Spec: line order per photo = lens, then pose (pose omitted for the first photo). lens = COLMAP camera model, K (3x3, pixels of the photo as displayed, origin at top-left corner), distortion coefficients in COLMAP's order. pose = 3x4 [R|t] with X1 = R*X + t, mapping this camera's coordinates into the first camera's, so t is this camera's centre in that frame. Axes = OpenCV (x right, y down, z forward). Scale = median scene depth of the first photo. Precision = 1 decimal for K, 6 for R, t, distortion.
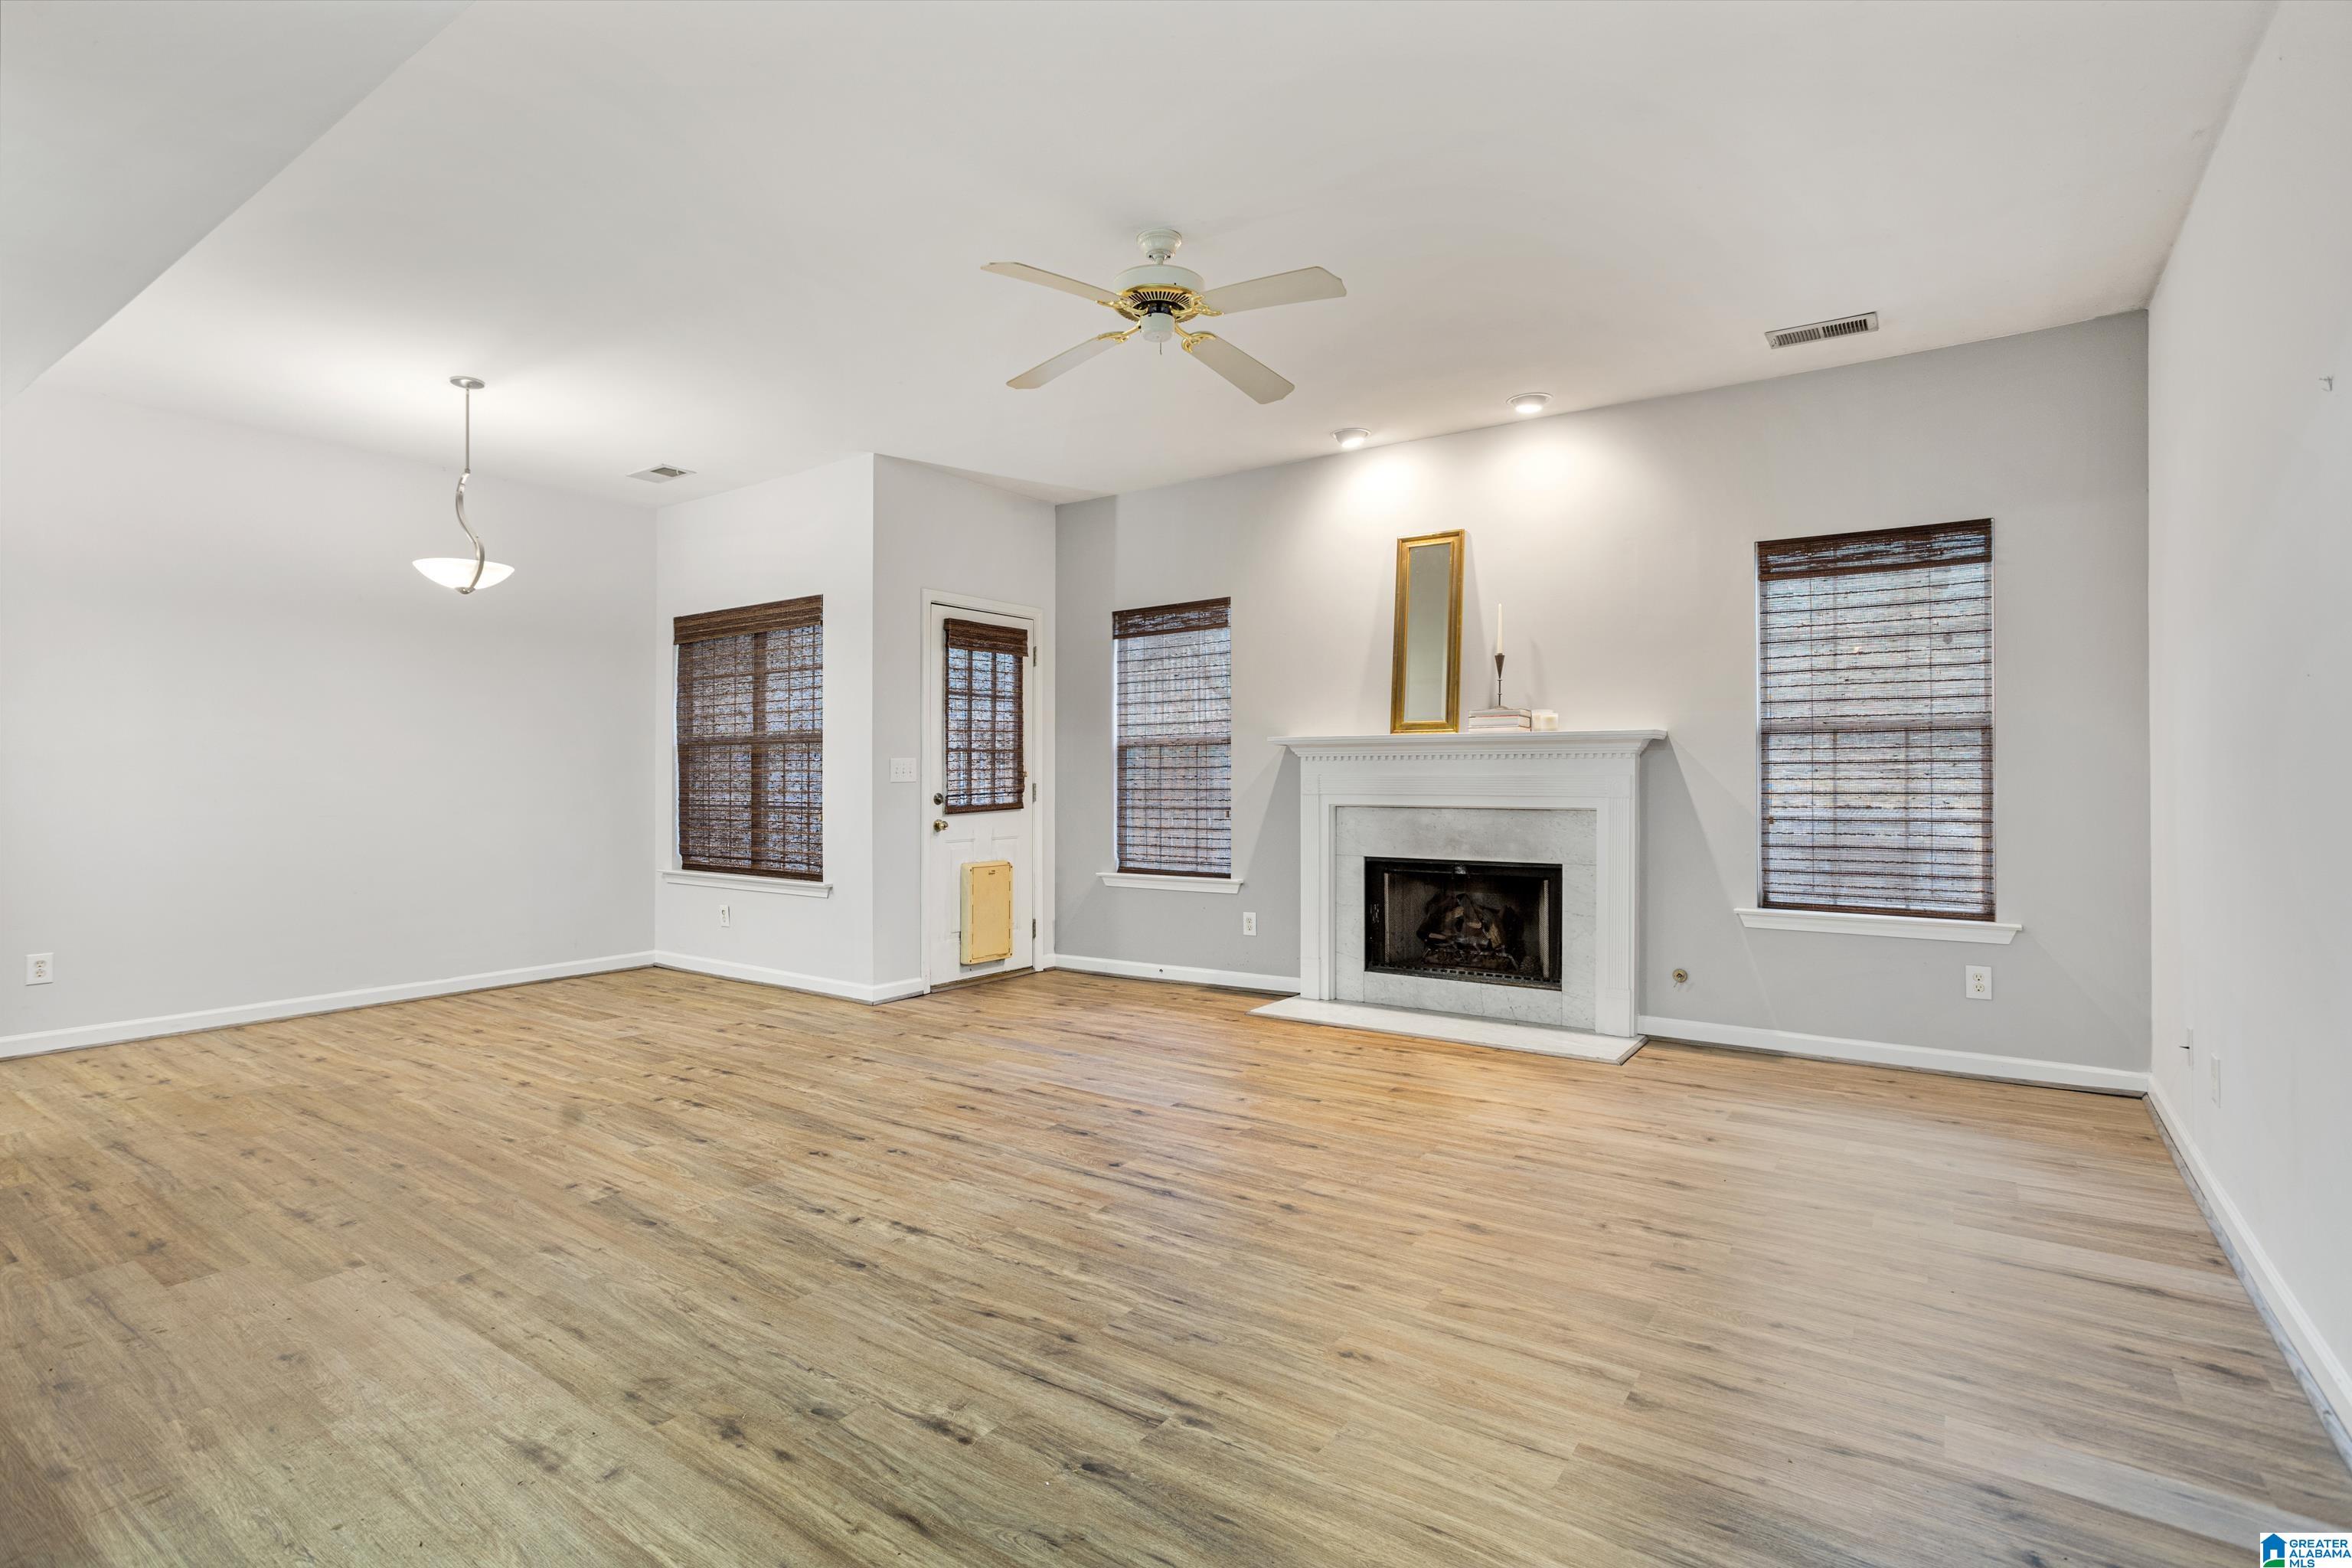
lens RADIAL K [[1160.0, 0, 1168.2], [0, 1160.0, 776.0], [0, 0, 1]] dist [-0.028837, 0.010463]
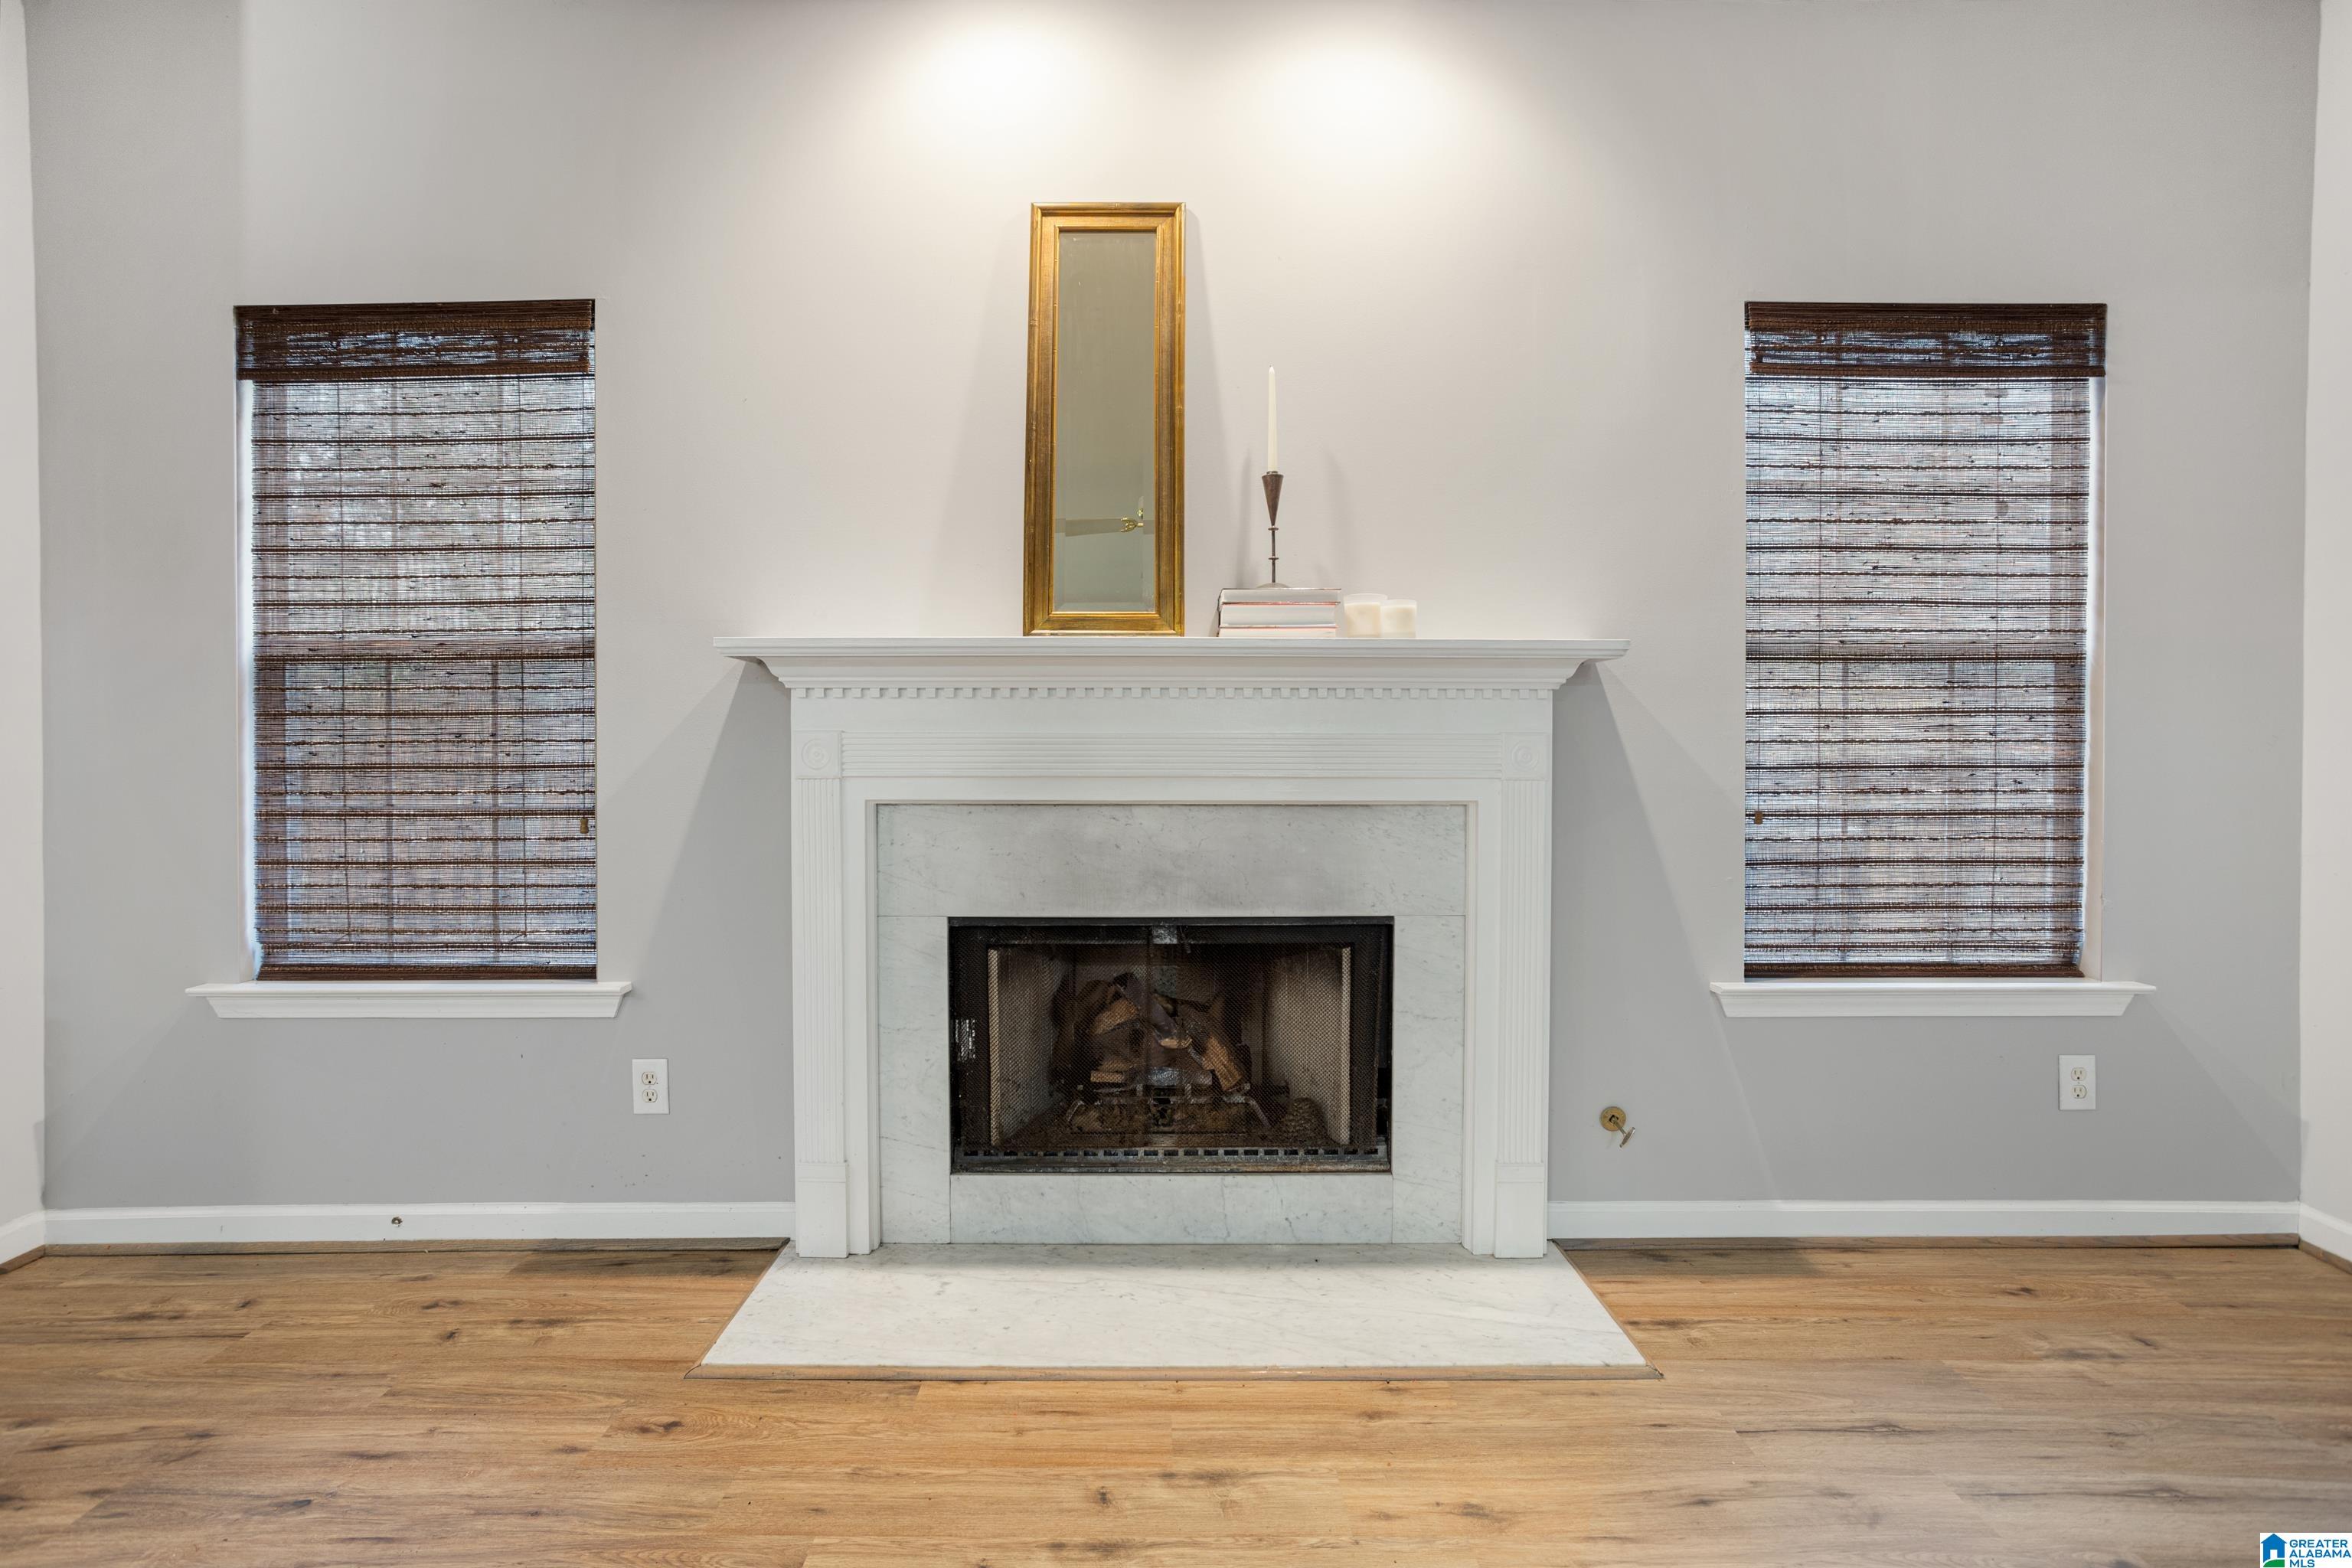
lens RADIAL K [[1160.0, 0, 1178.9], [0, 1160.0, 773.6], [0, 0, 1]] dist [-0.028837, 0.010463]
pose [[0.817198, -0.005091, 0.576334, -0.013913], [-0.001808, 0.999933, 0.011396, 0.010155], [-0.576354, -0.010355, 0.817135, 0.602727]]
